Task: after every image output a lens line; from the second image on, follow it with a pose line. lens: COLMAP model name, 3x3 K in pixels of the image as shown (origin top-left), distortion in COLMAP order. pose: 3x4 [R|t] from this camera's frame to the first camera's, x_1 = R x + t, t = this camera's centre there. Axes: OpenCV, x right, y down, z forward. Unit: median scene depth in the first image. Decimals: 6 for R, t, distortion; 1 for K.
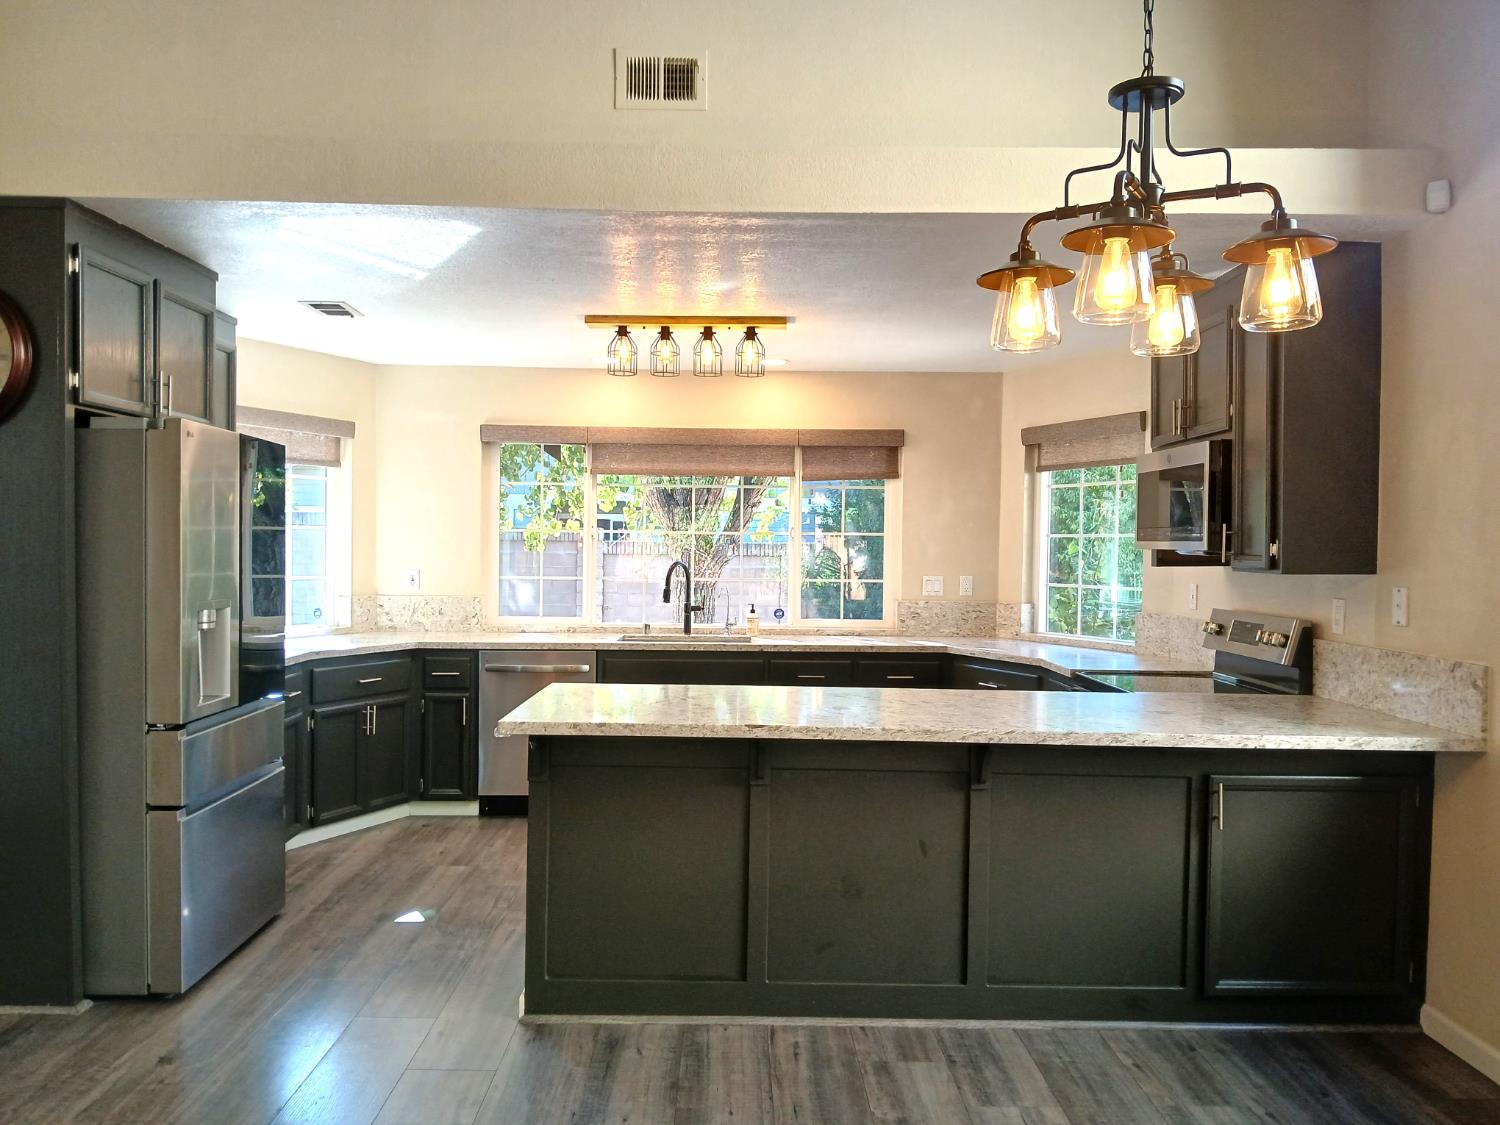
lens RADIAL K [[1158.7, 0, 750.0], [0, 1158.7, 562.5], [0, 0, 1]] dist [0.052633, -0.108438]
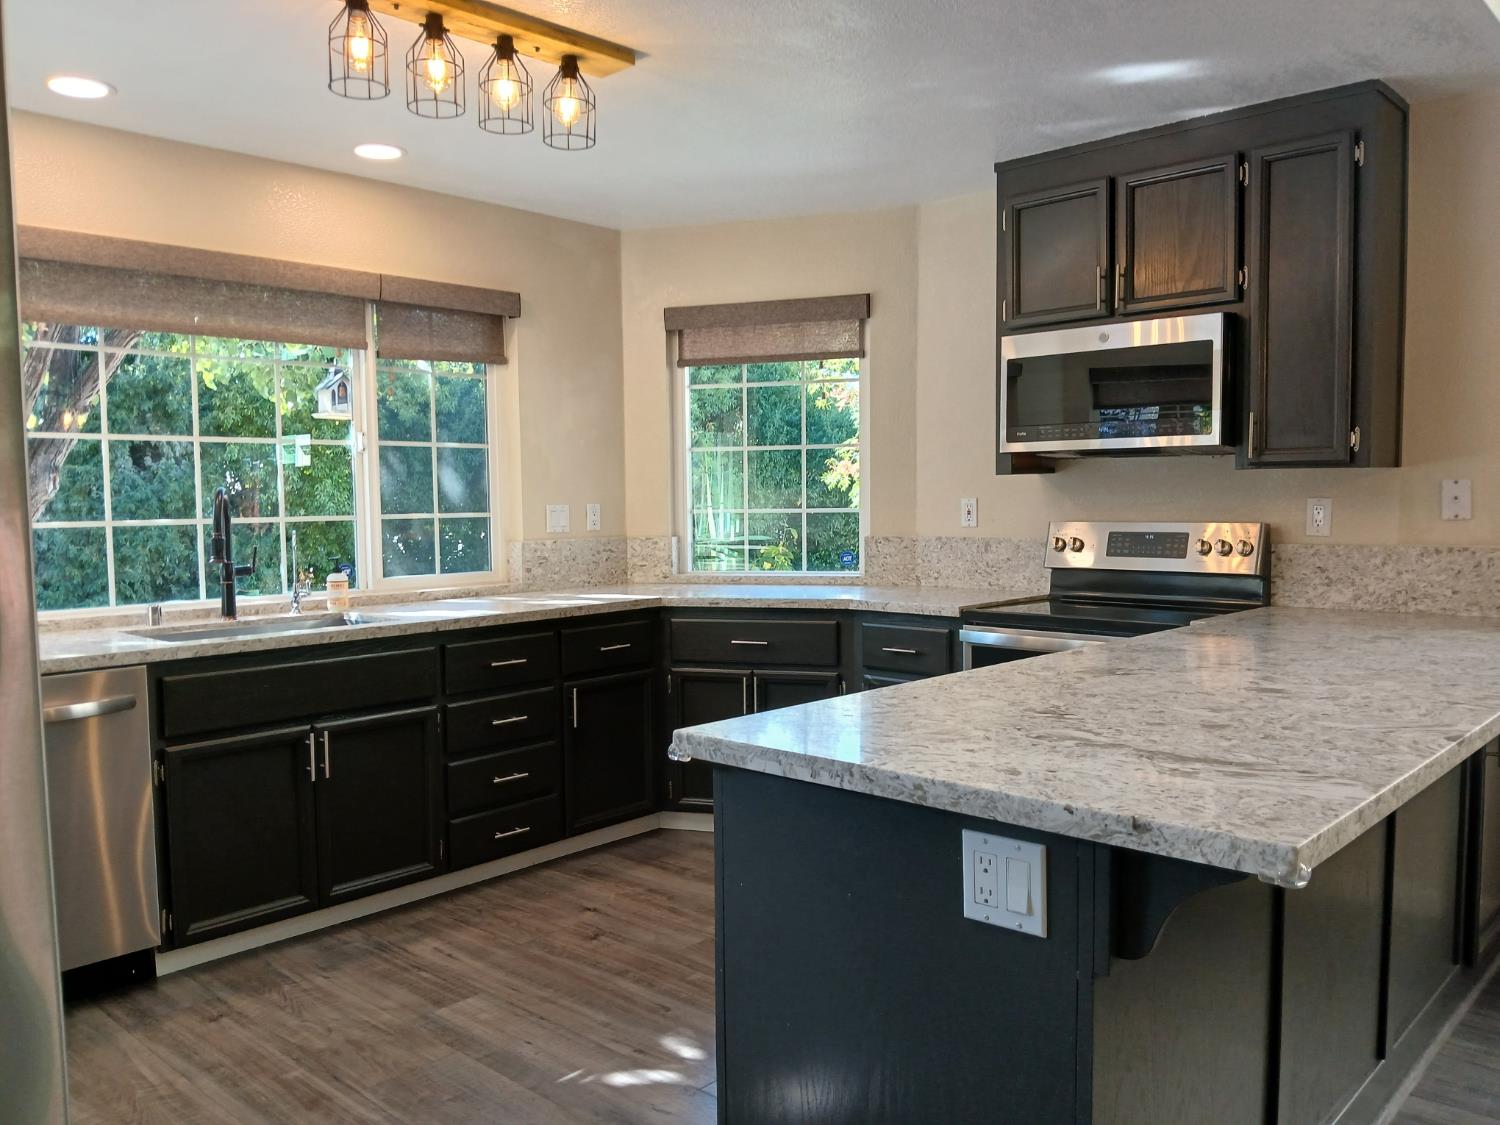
lens RADIAL K [[1158.7, 0, 750.0], [0, 1158.7, 562.5], [0, 0, 1]] dist [0.052633, -0.108438]
pose [[0.685538, -0.060351, 0.725531, -0.285379], [0.029846, 0.998050, 0.054819, 0.011513], [-0.727425, -0.015926, 0.686002, 0.425563]]
